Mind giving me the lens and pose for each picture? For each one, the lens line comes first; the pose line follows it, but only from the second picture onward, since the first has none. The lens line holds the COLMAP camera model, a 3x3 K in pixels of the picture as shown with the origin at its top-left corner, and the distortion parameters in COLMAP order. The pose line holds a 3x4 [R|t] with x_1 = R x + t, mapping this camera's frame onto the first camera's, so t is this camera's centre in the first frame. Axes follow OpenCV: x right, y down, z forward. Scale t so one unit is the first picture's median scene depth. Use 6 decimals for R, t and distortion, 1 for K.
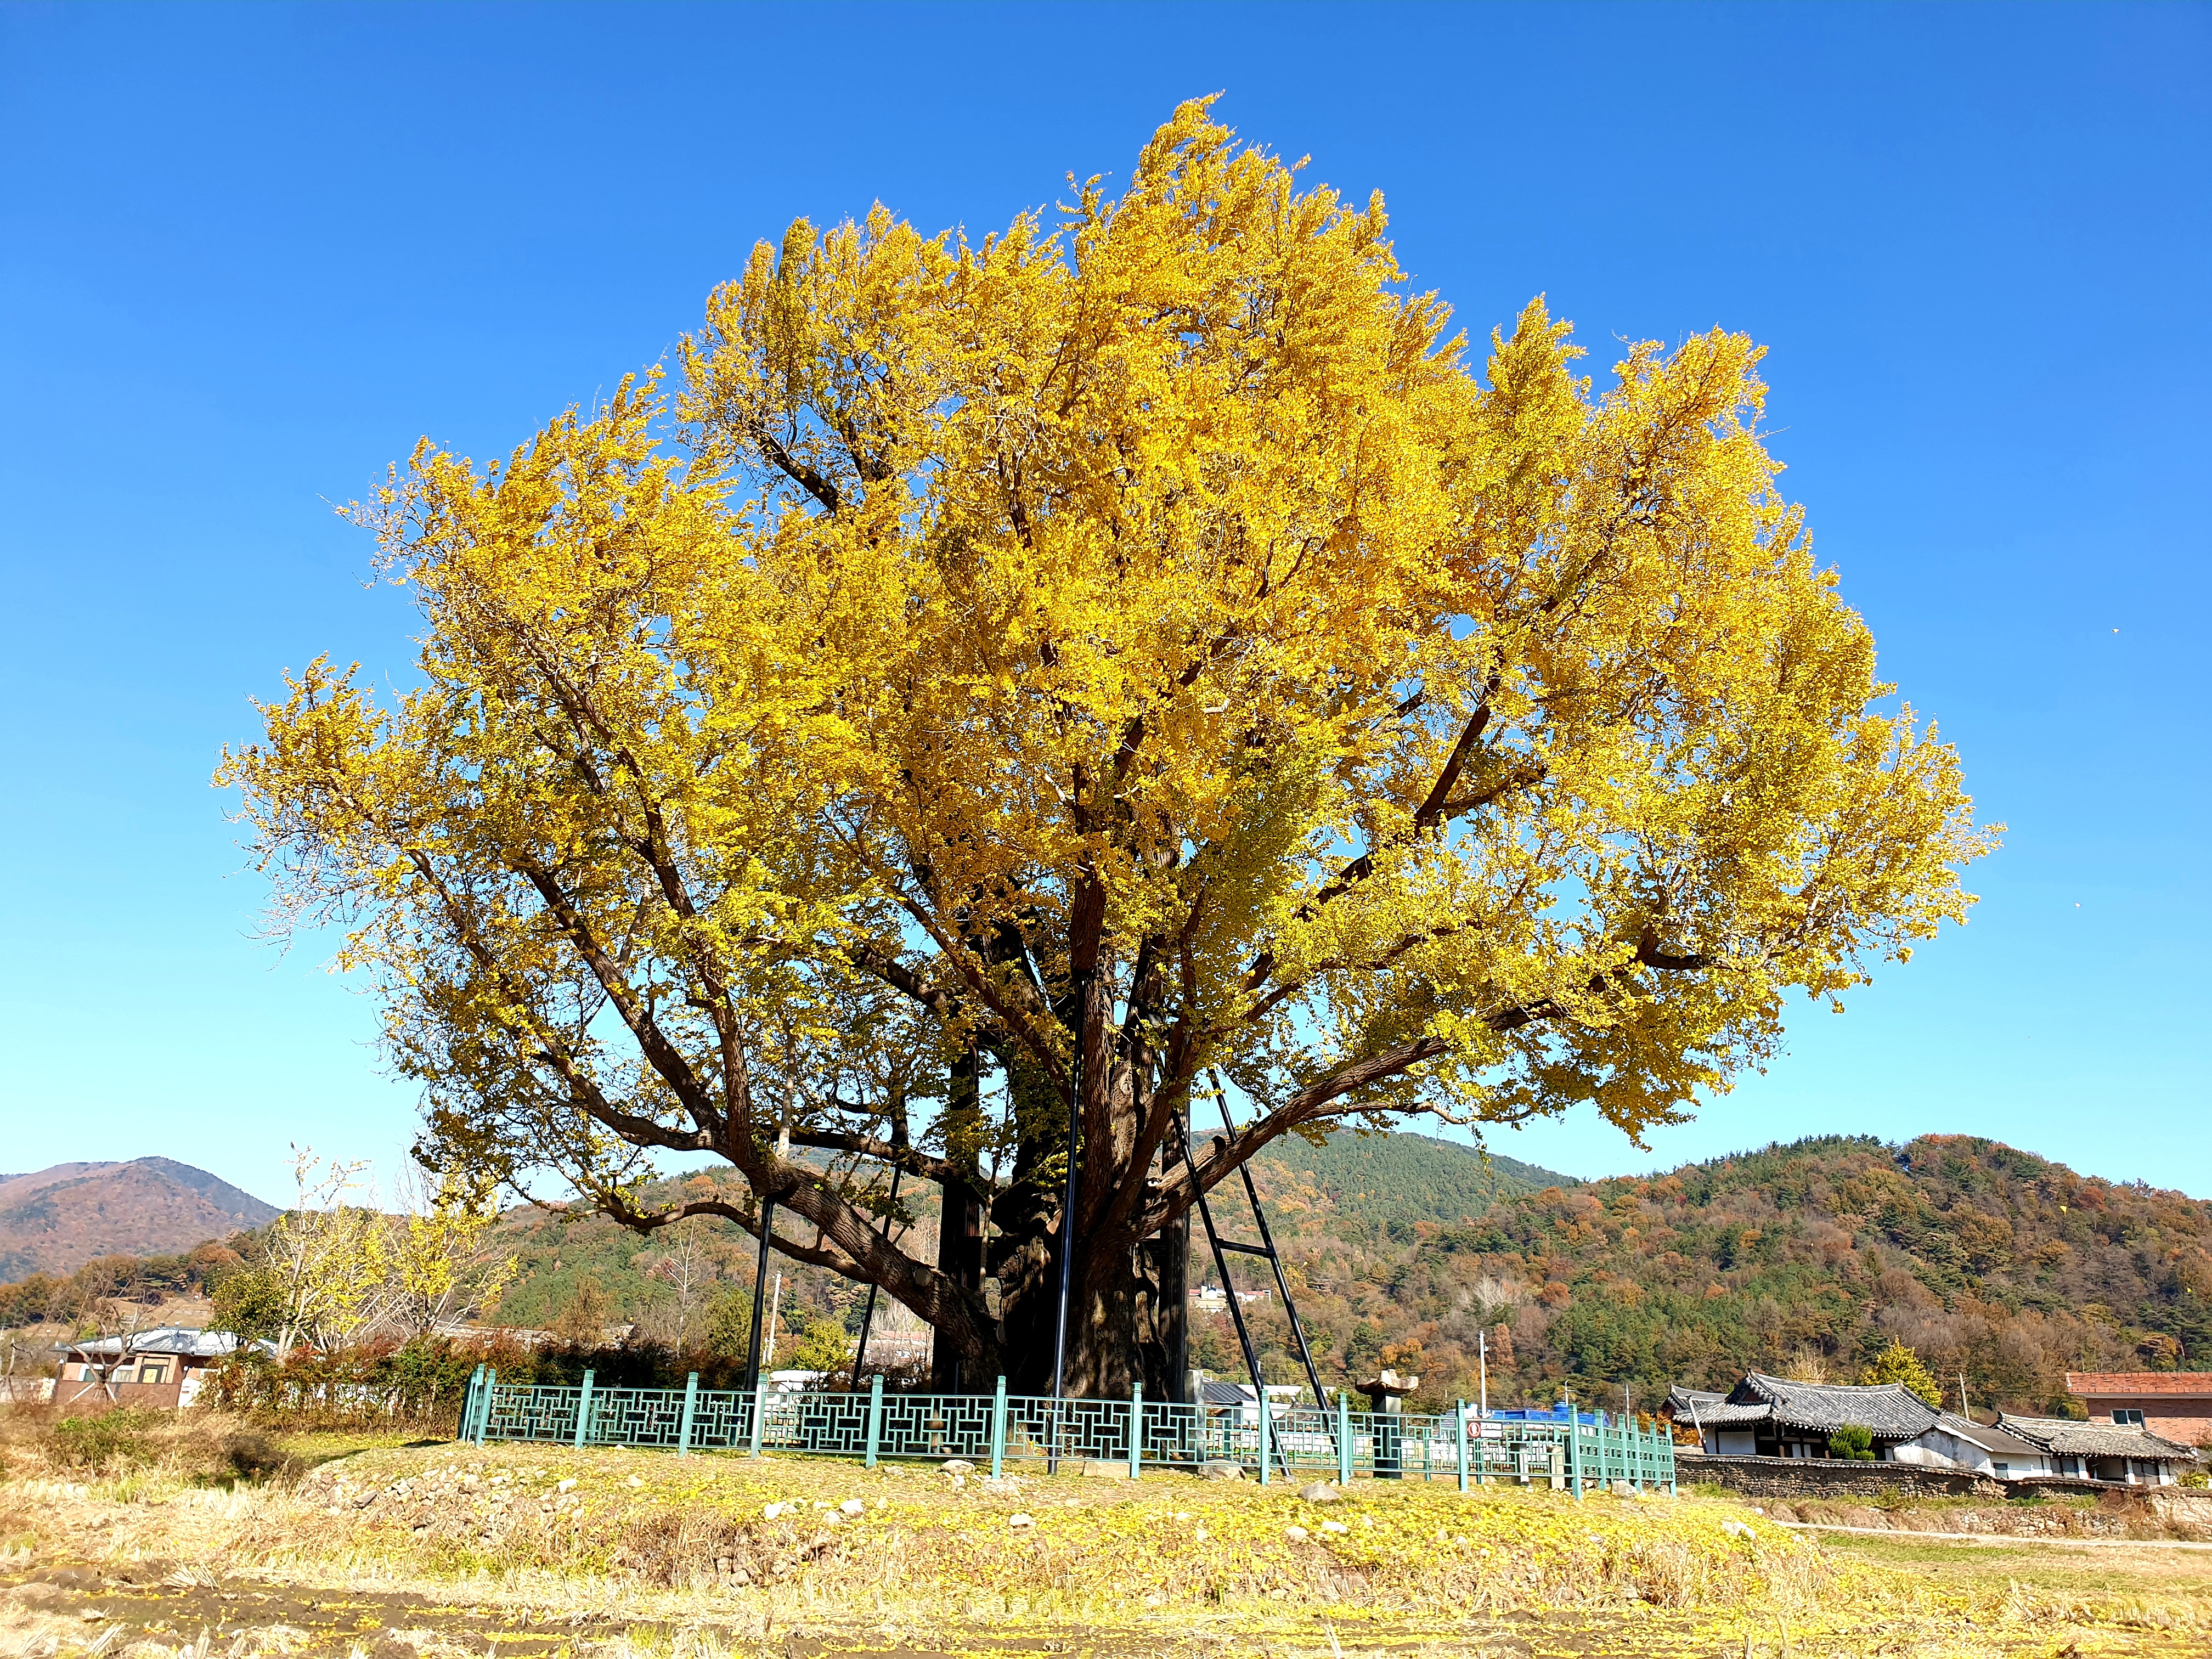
lens RADIAL K [[1667.1, 0, 1106.4], [0, 1667.1, 822.5], [0, 0, 1]] dist [0.006986, 0.006789]
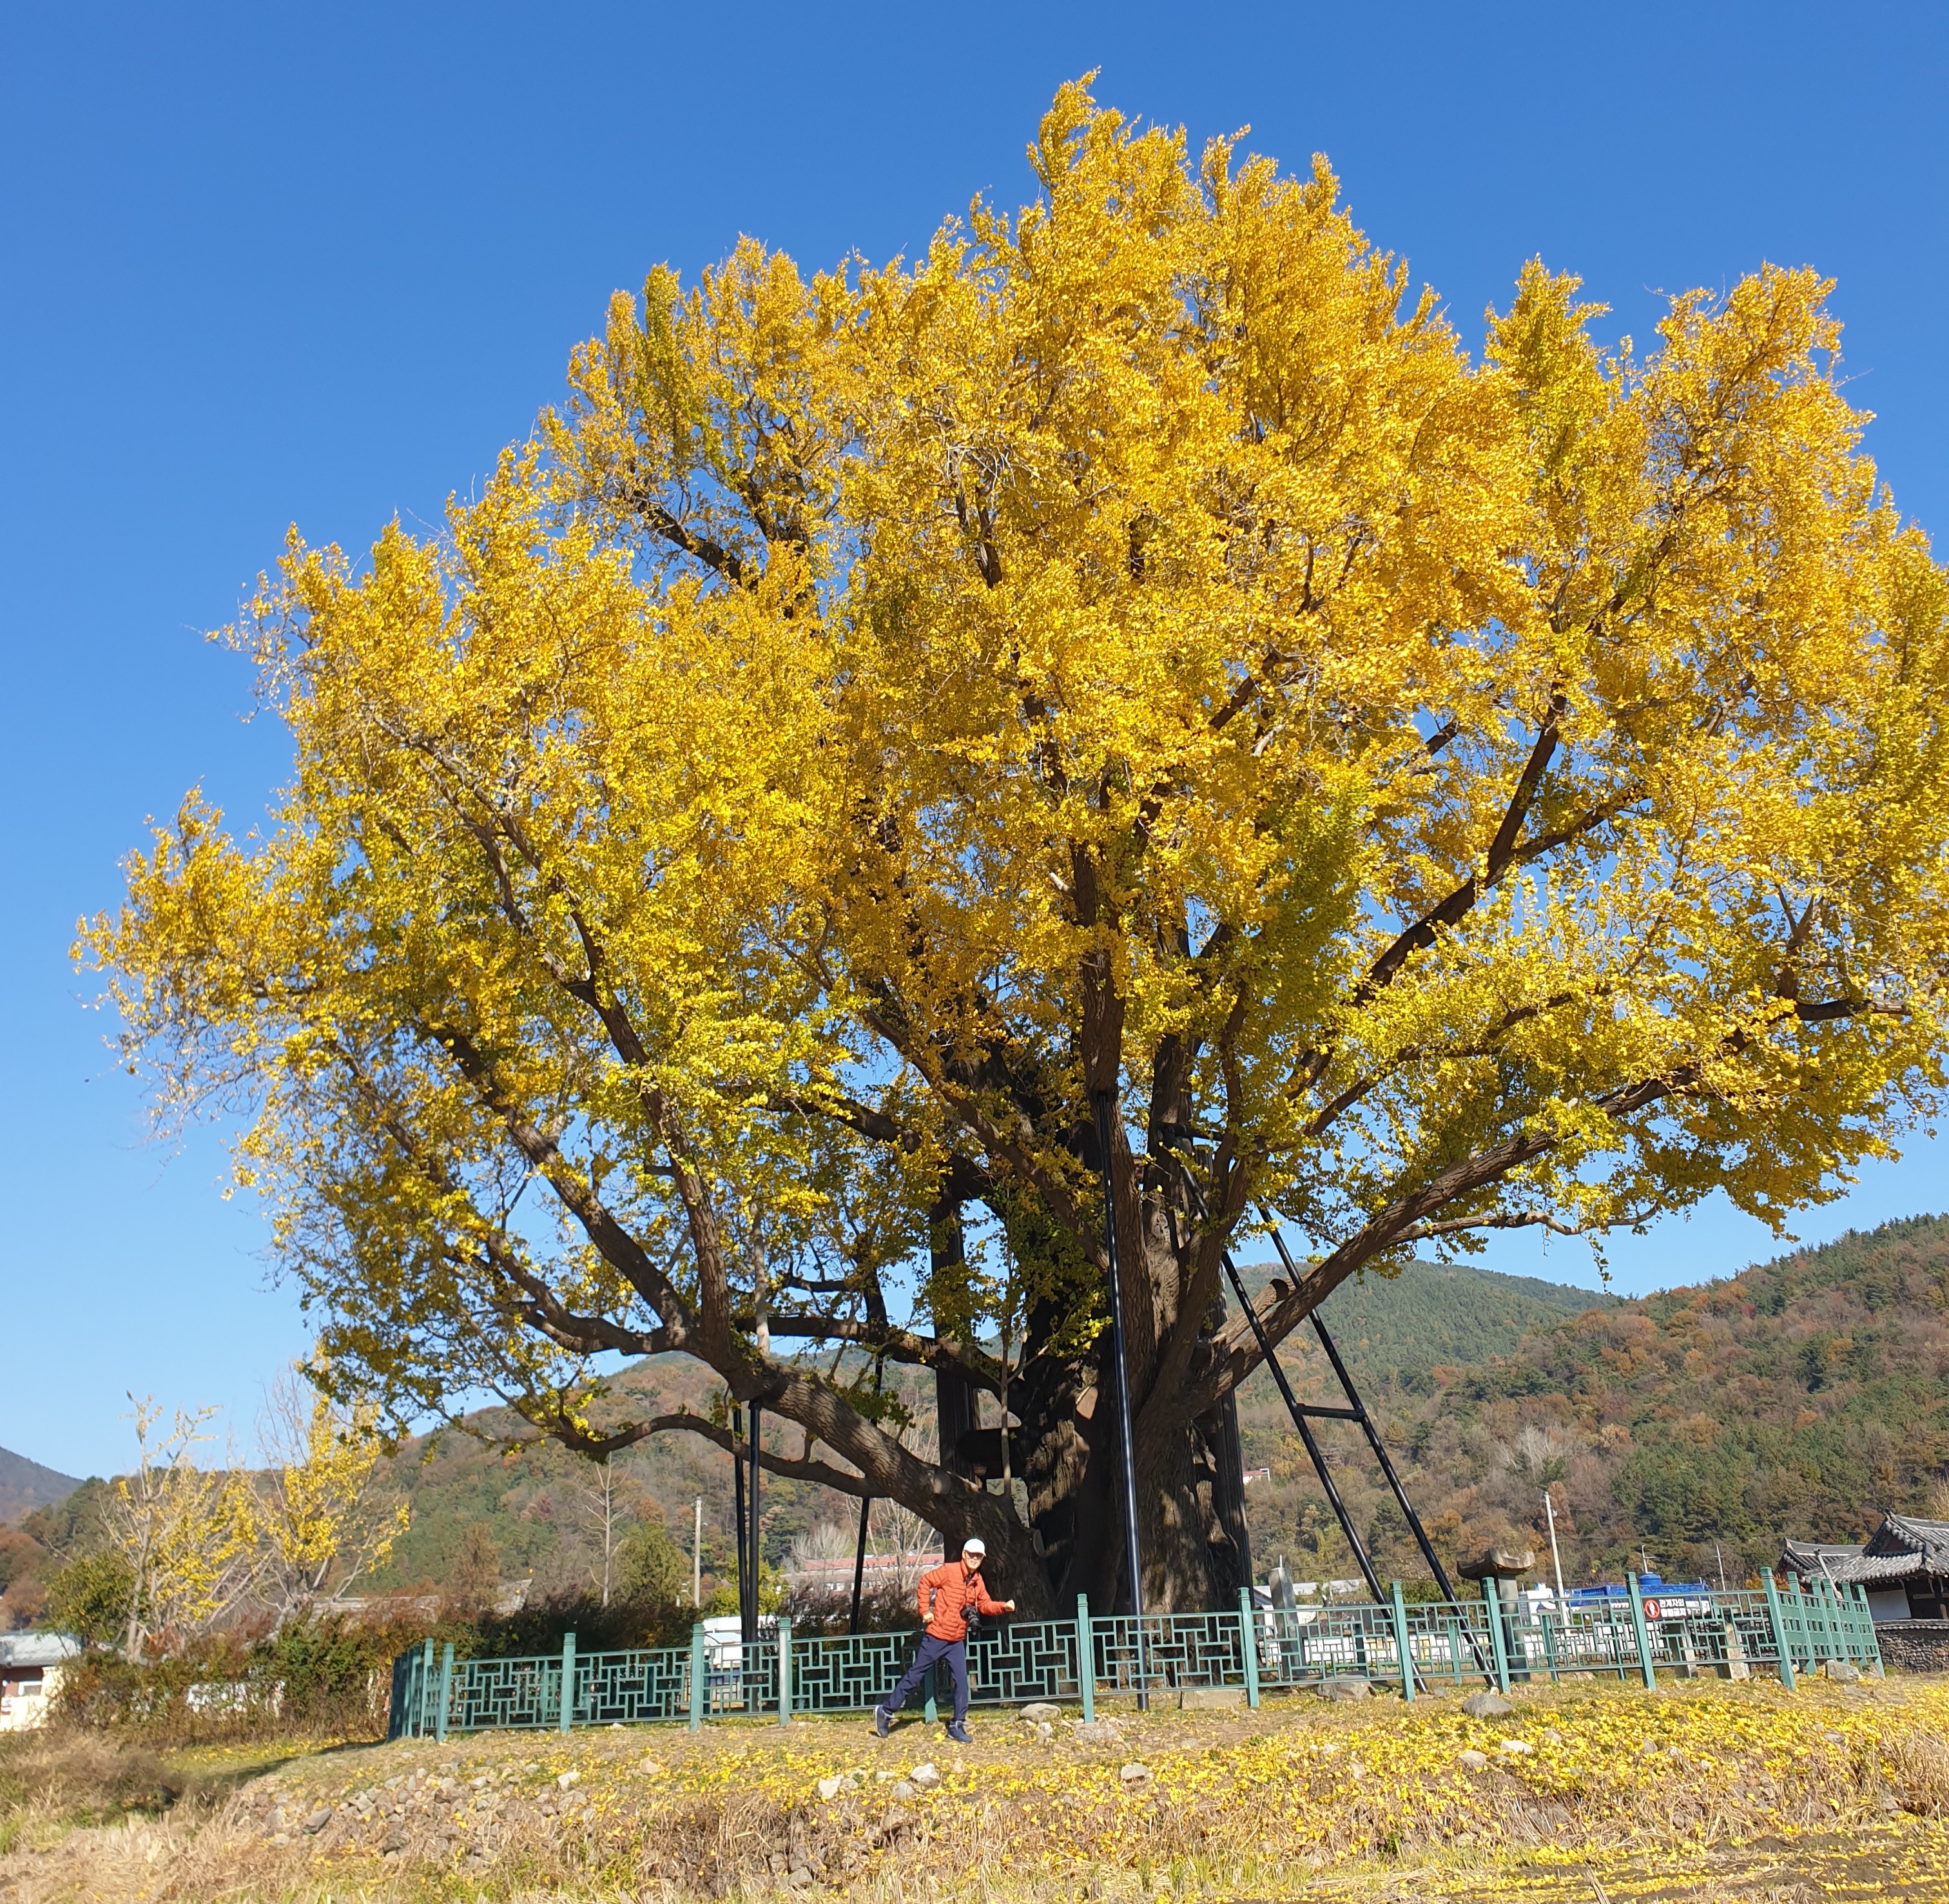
lens RADIAL K [[1964.9, 0, 977.3], [0, 1964.9, 777.9], [0, 0, 1]] dist [-0.029048, 0.100283]
pose [[0.995328, -0.096078, -0.009602, -0.053194], [0.095091, 0.992622, -0.075232, 0.000609], [0.016760, 0.073967, 0.997120, 0.004840]]
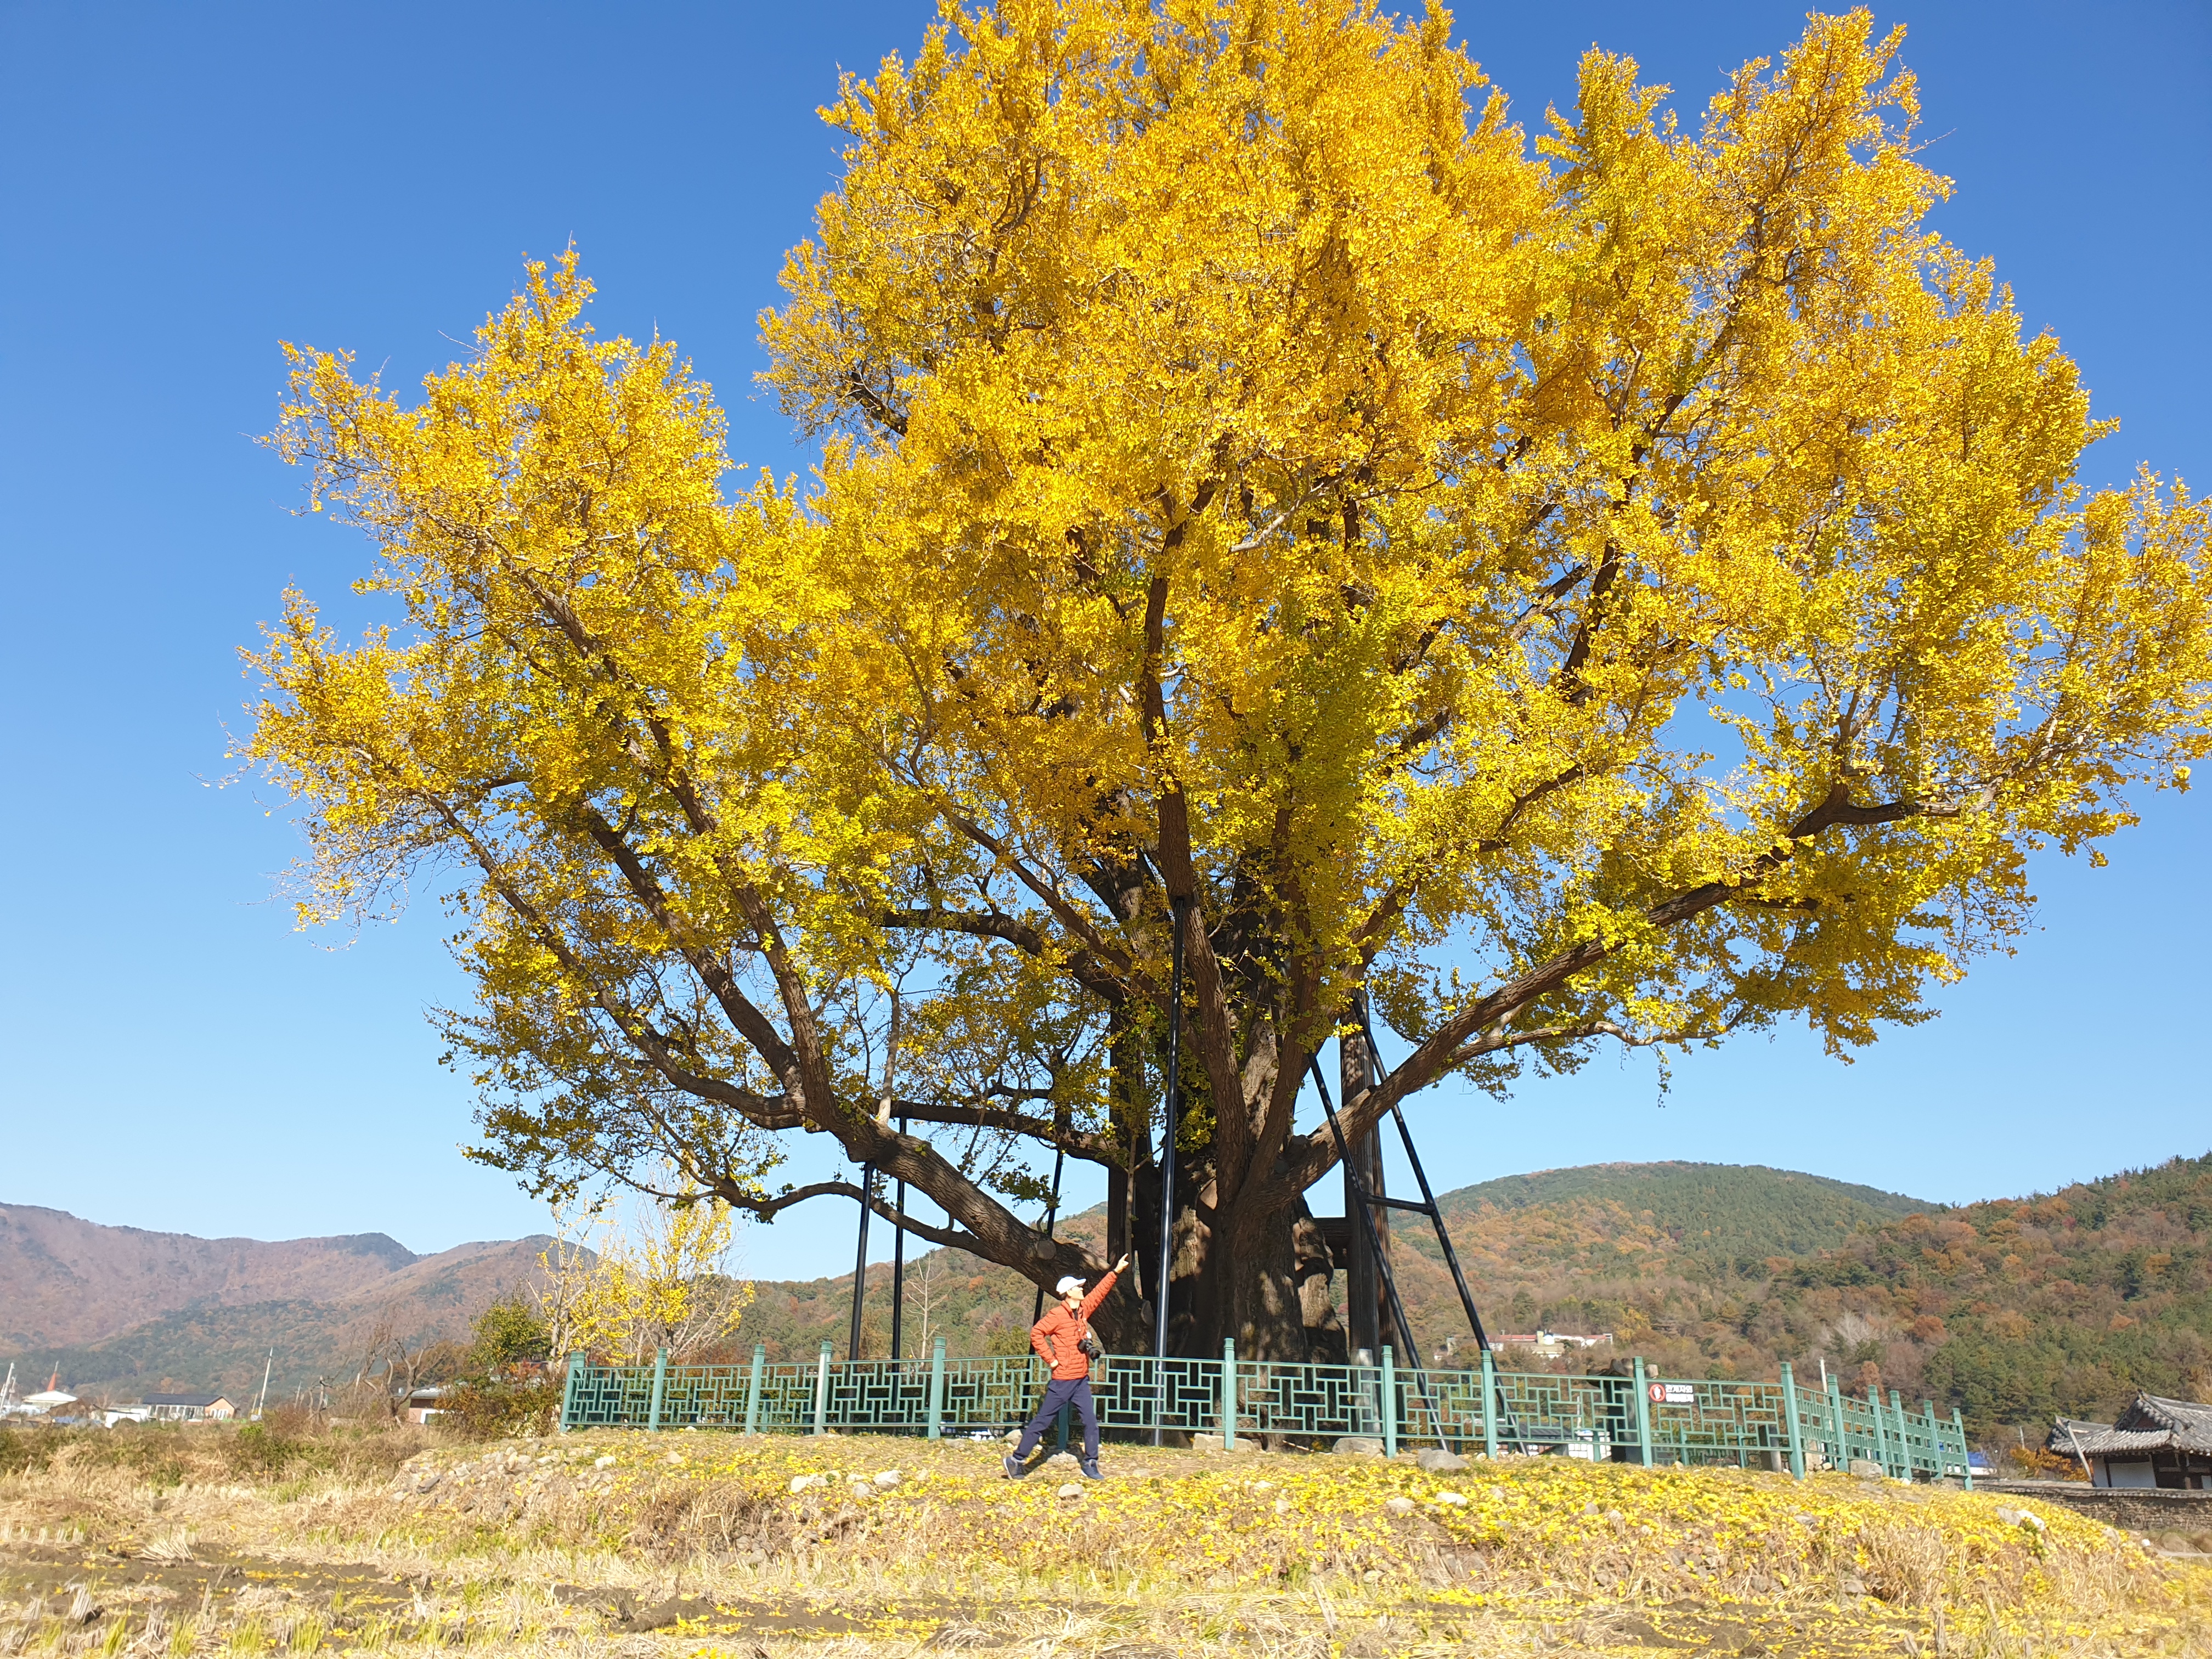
lens RADIAL K [[1650.5, 0, 1106.0], [0, 1650.5, 829.5], [0, 0, 1]] dist [0.001729, 0.025875]
pose [[0.980547, -0.079687, -0.179381, 0.107357], [0.074295, 0.996565, -0.036594, 0.083870], [0.181681, 0.022555, 0.983099, 0.122463]]
